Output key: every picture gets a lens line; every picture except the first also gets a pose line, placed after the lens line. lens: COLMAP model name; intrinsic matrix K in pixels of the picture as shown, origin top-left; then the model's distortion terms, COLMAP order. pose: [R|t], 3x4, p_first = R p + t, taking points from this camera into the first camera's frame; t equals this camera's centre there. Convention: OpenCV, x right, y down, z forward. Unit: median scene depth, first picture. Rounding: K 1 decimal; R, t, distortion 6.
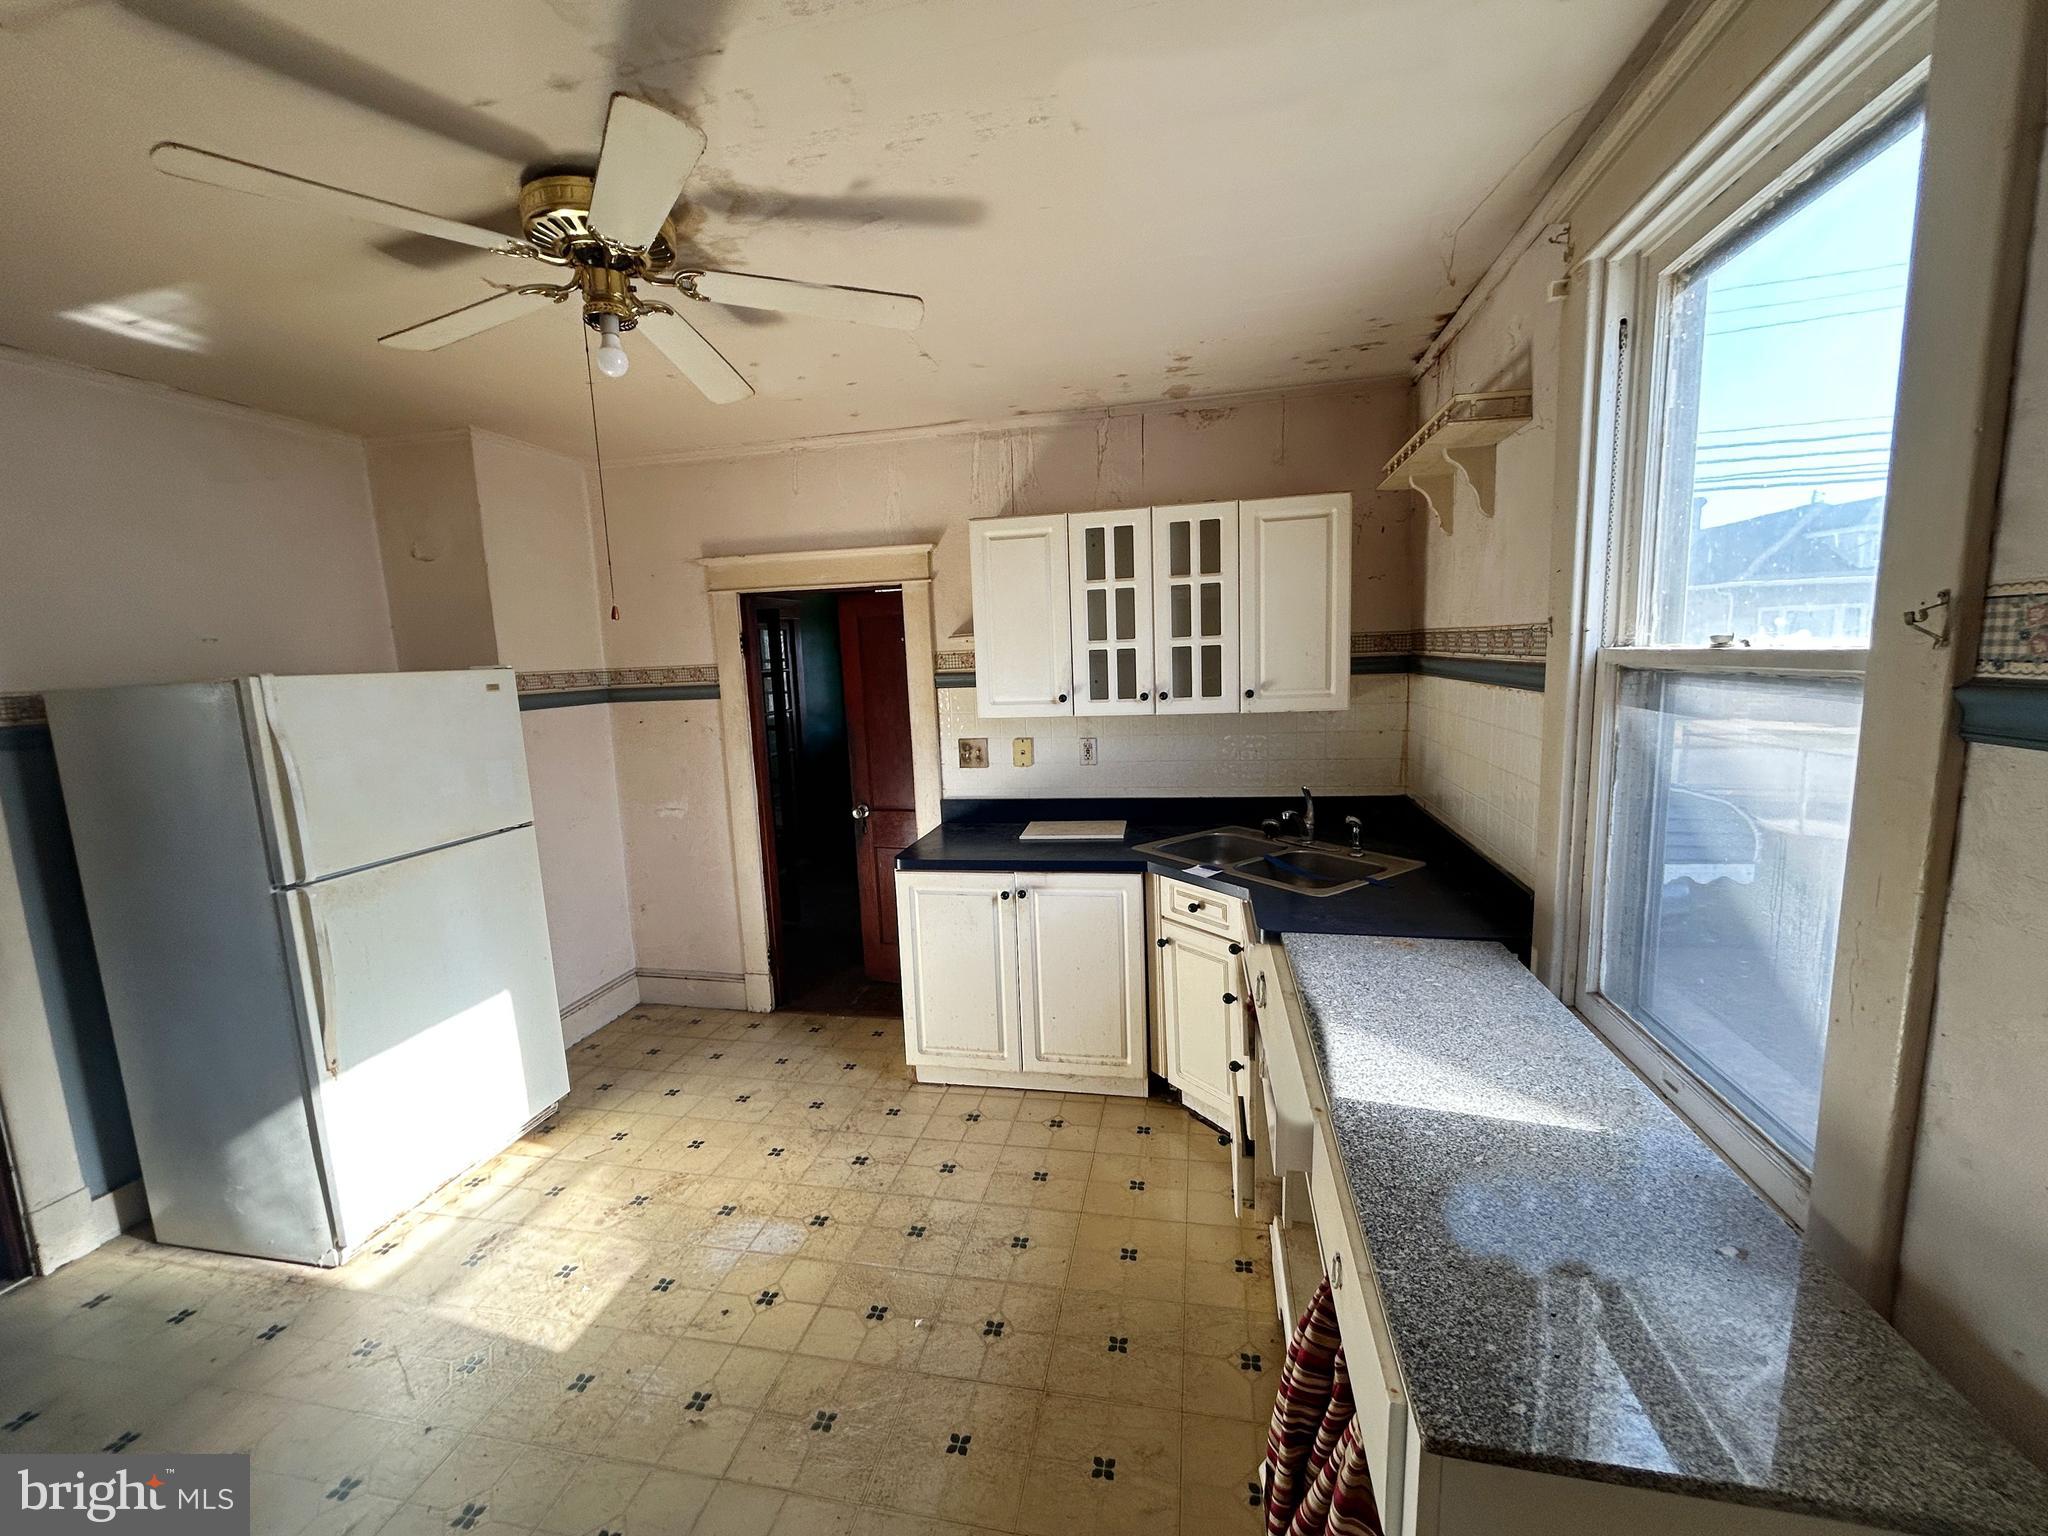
lens RADIAL K [[820.7, 0, 1021.2], [0, 820.7, 763.8], [0, 0, 1]] dist [-0.002302, 0.000376]
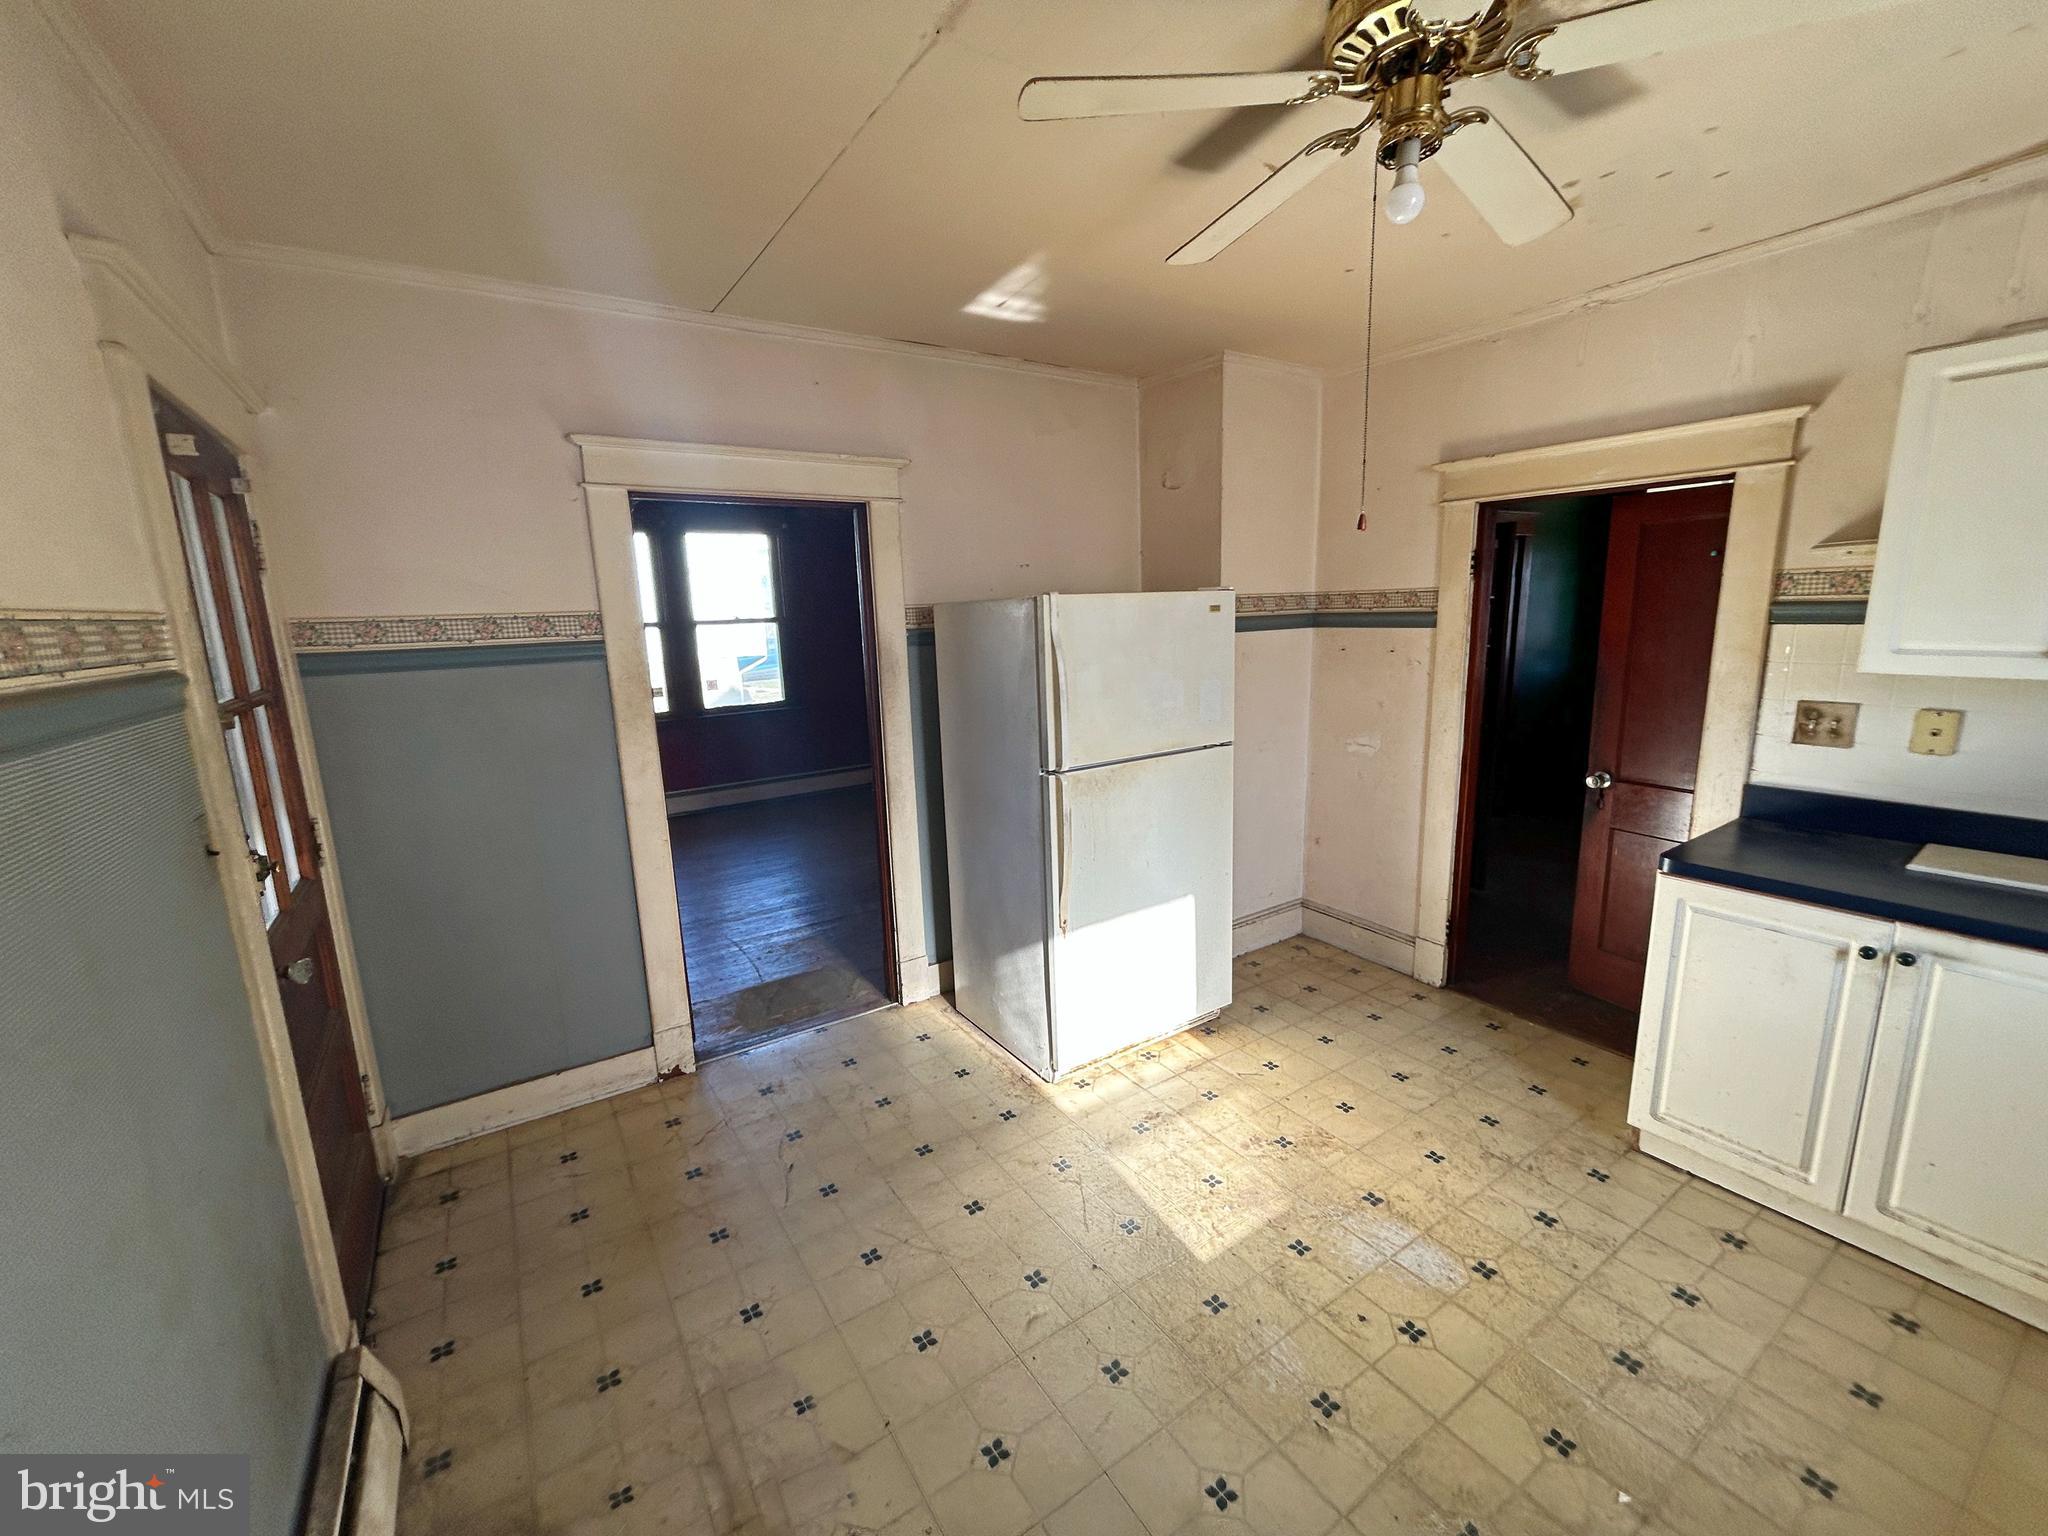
lens RADIAL K [[820.7, 0, 1021.2], [0, 820.7, 763.8], [0, 0, 1]] dist [-0.002302, 0.000376]
pose [[0.708165, 0.151554, -0.689589, -0.070684], [-0.090884, 0.988132, 0.123834, -0.005258], [0.700173, -0.025022, 0.713535, 0.081421]]
